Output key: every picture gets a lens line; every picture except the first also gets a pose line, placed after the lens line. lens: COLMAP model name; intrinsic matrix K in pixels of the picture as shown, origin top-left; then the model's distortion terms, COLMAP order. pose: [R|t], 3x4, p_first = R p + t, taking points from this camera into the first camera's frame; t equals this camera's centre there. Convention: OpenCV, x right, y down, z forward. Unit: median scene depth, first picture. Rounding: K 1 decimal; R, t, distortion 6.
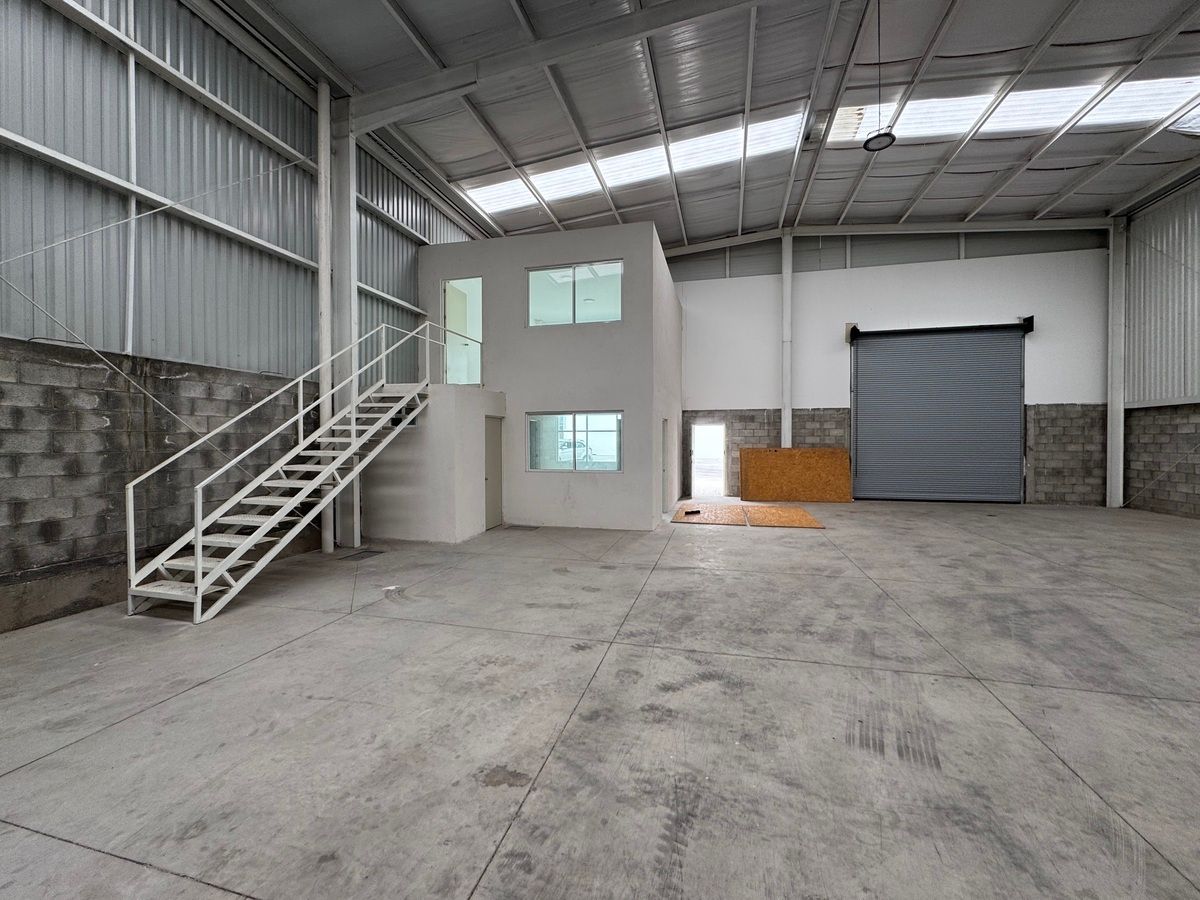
lens RADIAL K [[472.7, 0, 596.3], [0, 472.7, 441.5], [0, 0, 1]] dist [0.001327, -0.000124]
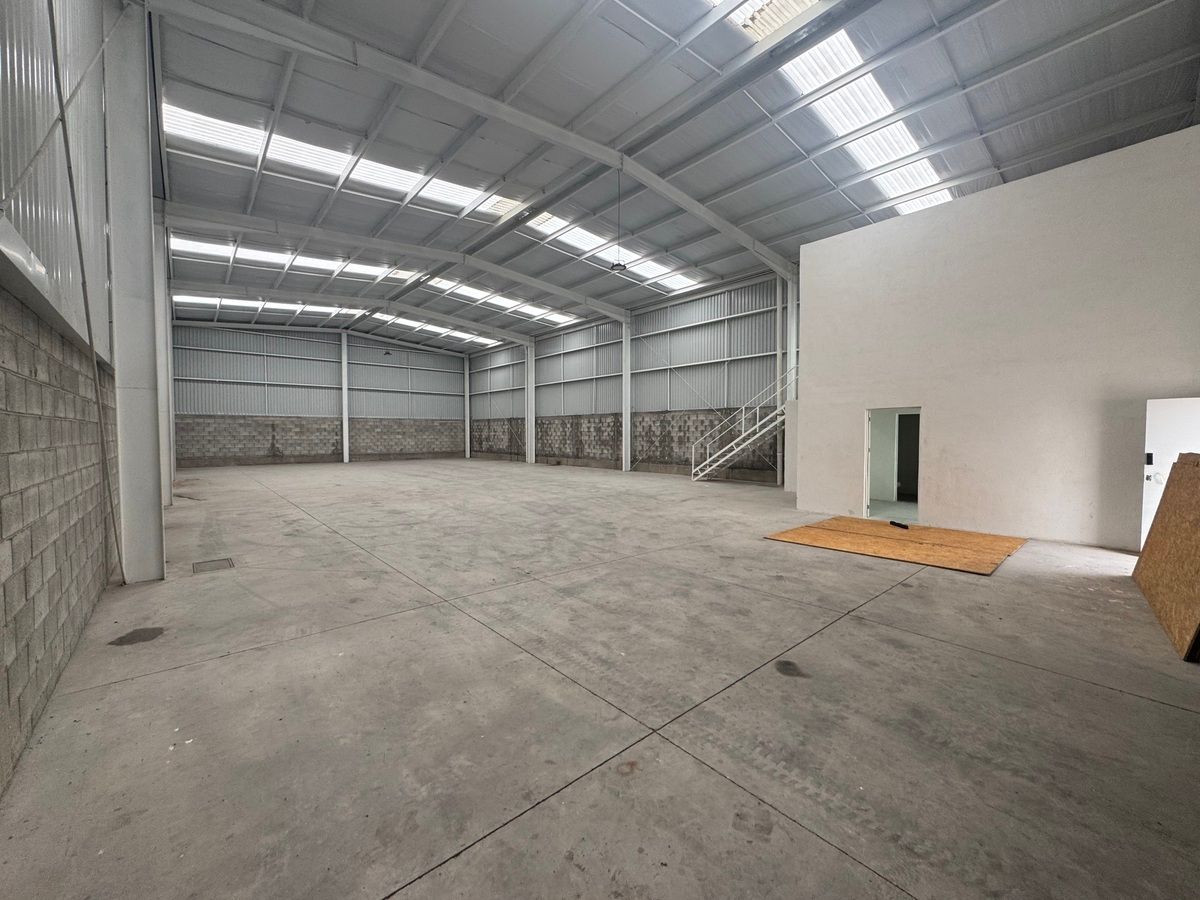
lens RADIAL K [[472.7, 0, 594.5], [0, 472.7, 446.9], [0, 0, 1]] dist [0.001327, -0.000124]
pose [[-0.566070, 0.024818, -0.823984, 2.538987], [-0.002195, 0.999498, 0.031612, -0.006932], [0.824354, 0.019703, -0.565731, 2.305037]]
